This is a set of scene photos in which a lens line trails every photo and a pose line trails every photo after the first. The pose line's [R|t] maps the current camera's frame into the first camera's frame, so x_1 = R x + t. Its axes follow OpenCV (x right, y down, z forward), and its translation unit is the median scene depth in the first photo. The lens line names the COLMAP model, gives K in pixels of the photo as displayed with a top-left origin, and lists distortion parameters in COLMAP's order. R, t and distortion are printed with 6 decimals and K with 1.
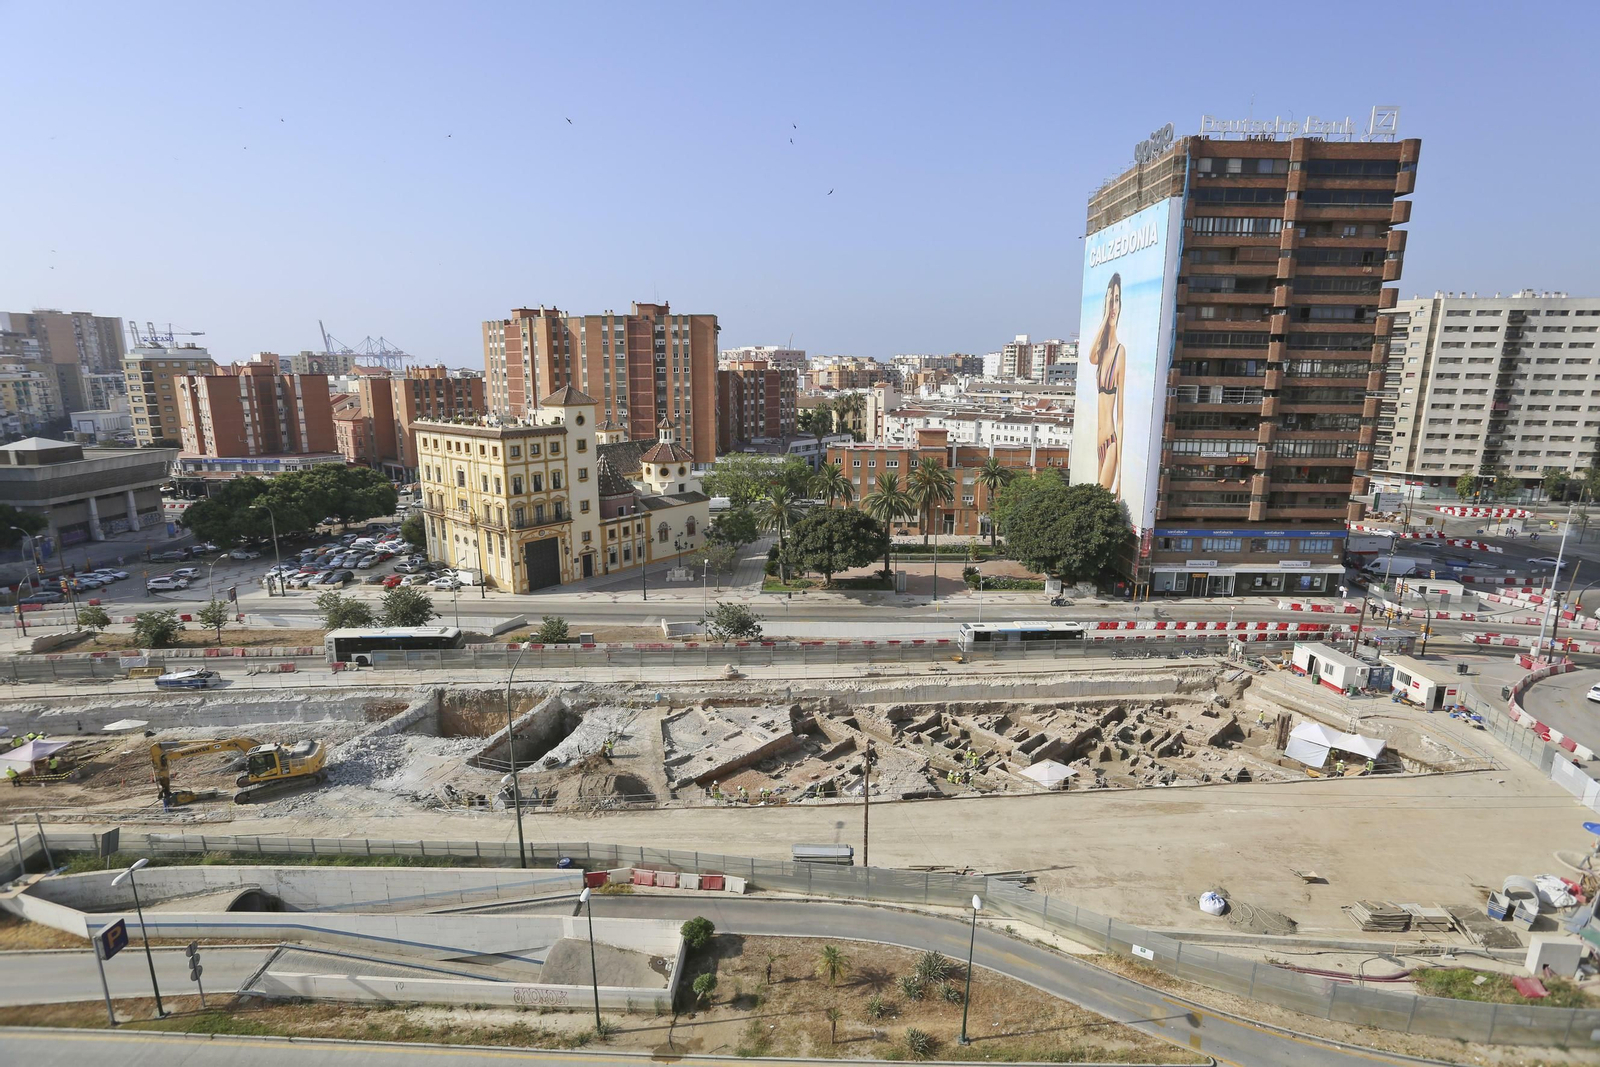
lens RADIAL K [[773.2, 0, 802.4], [0, 773.2, 531.3], [0, 0, 1]] dist [-0.067059, 0.029331]
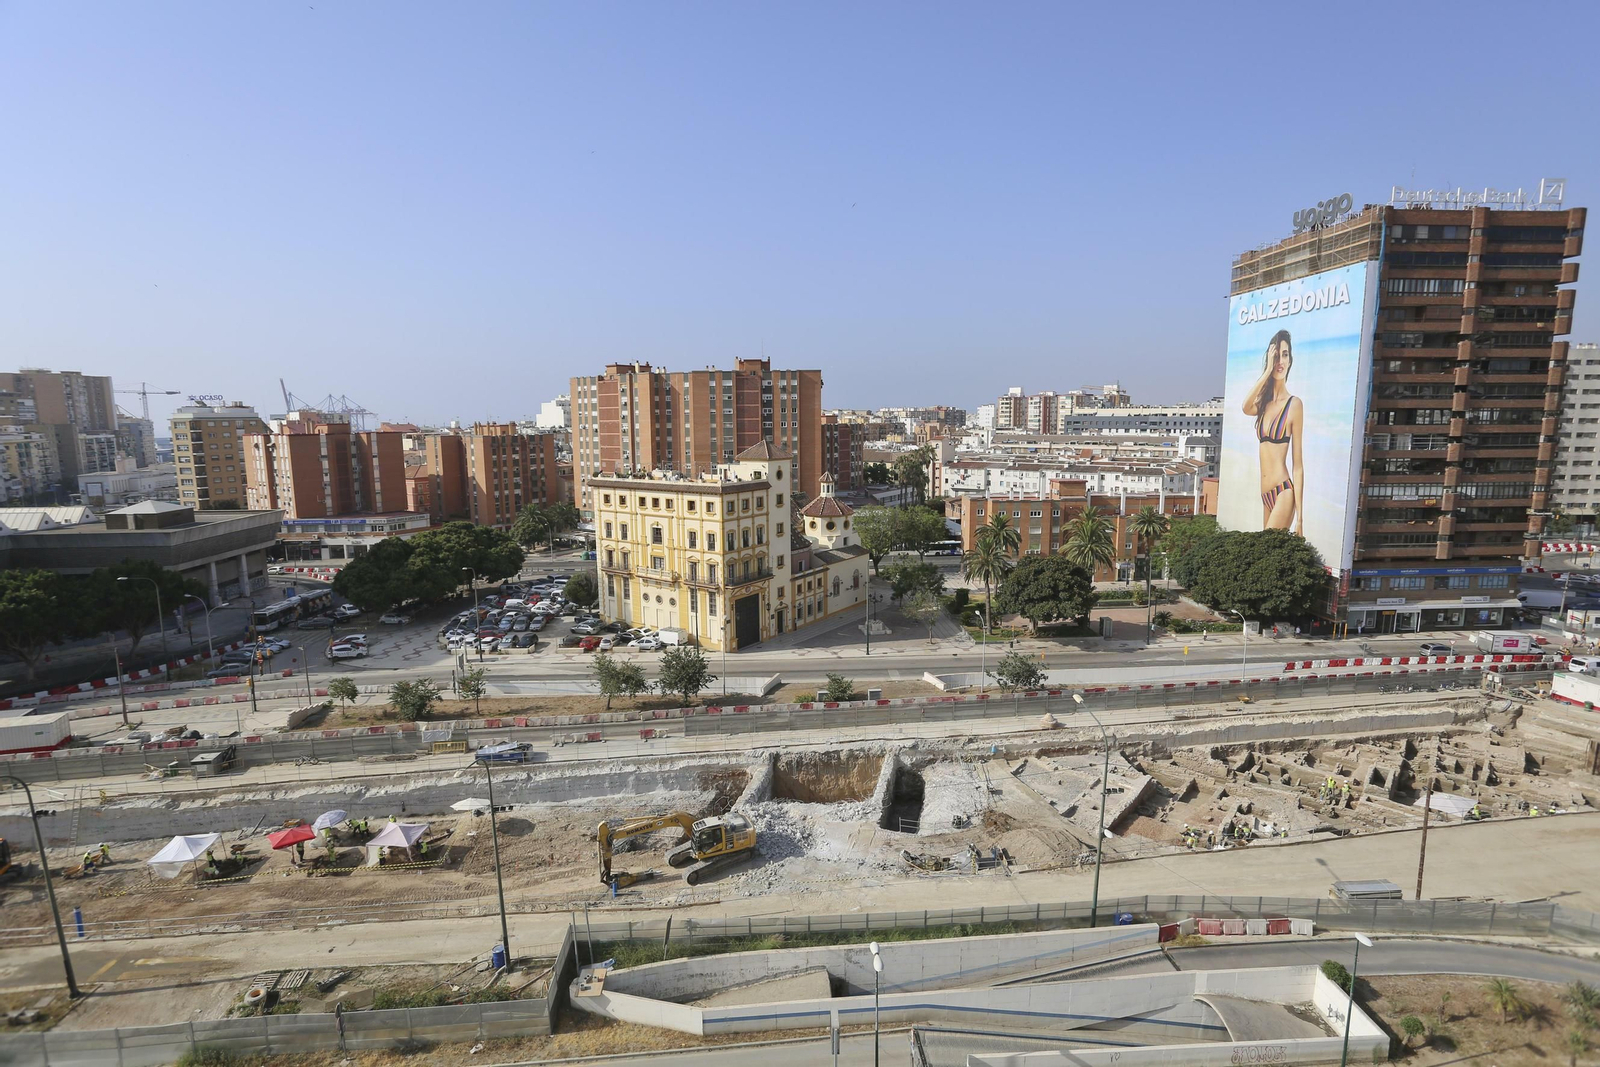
lens RADIAL K [[773.2, 0, 802.4], [0, 773.2, 531.3], [0, 0, 1]] dist [-0.067059, 0.029331]
pose [[0.998073, -0.019717, 0.058836, -0.369594], [0.023674, 0.997449, -0.067338, -0.003941], [-0.057358, 0.068602, 0.995994, 0.007424]]
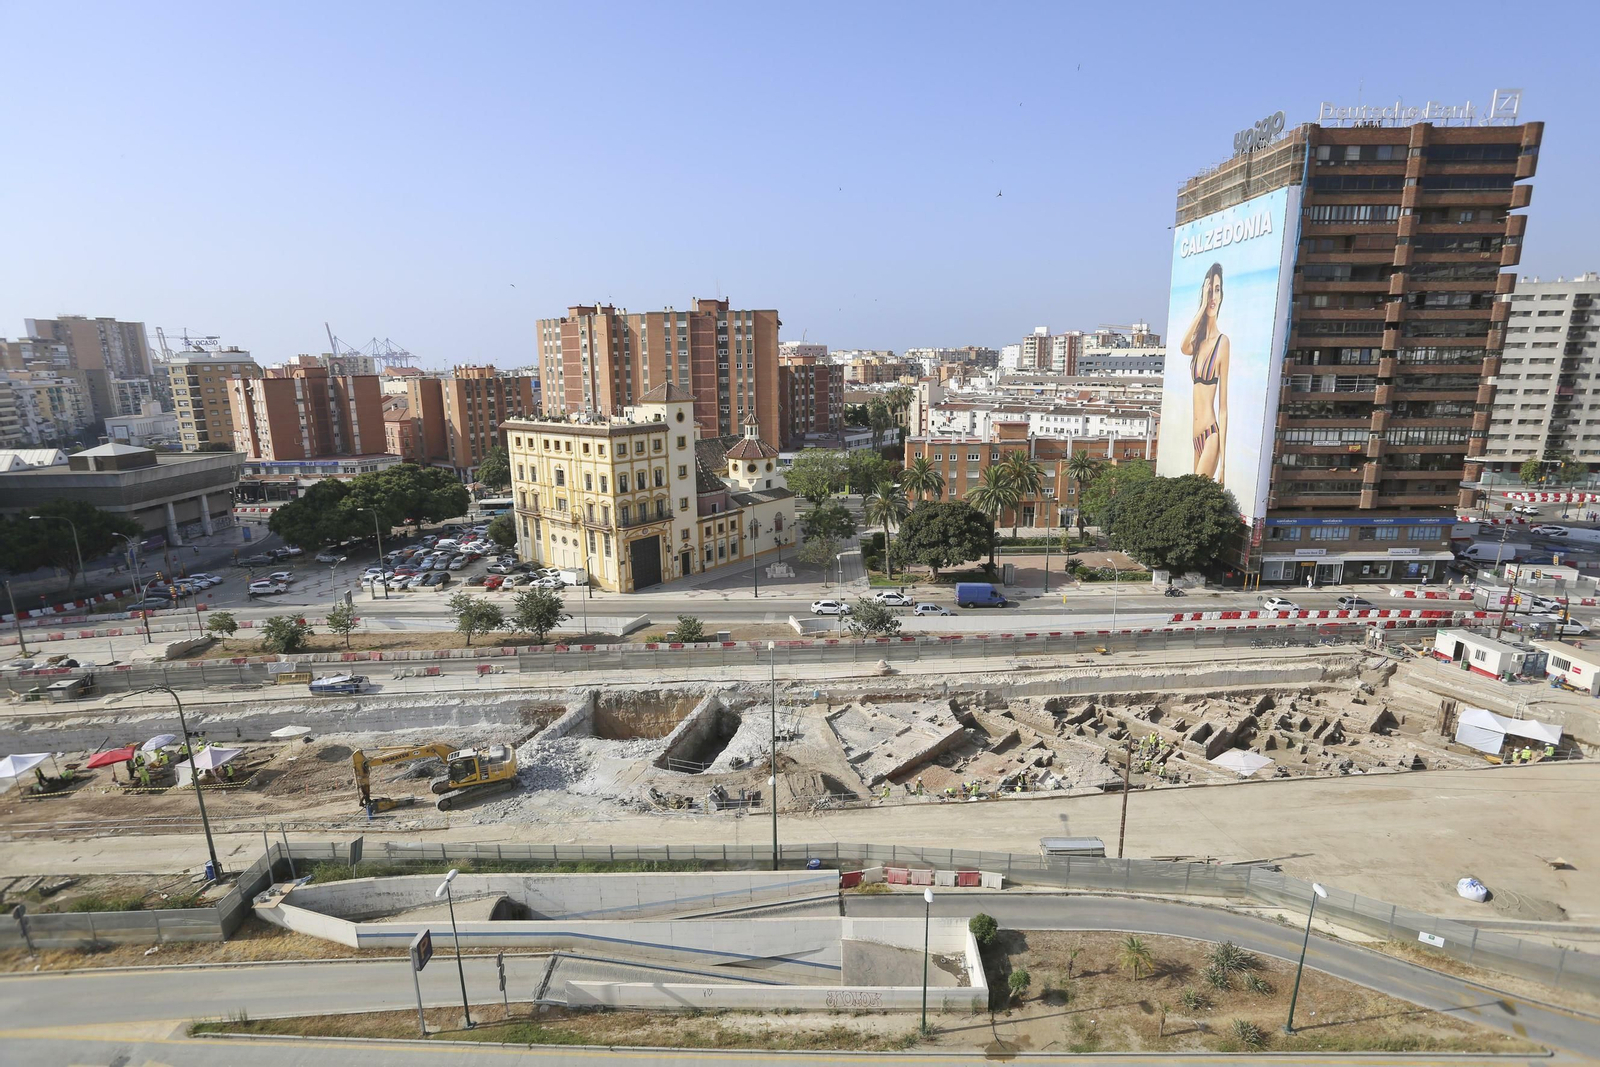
lens RADIAL K [[773.2, 0, 802.4], [0, 773.2, 531.3], [0, 0, 1]] dist [-0.067059, 0.029331]
pose [[0.999892, -0.014477, -0.002505, -0.151636], [0.014492, 0.999876, 0.006110, -0.001063], [0.002417, -0.006145, 0.999978, 0.004095]]
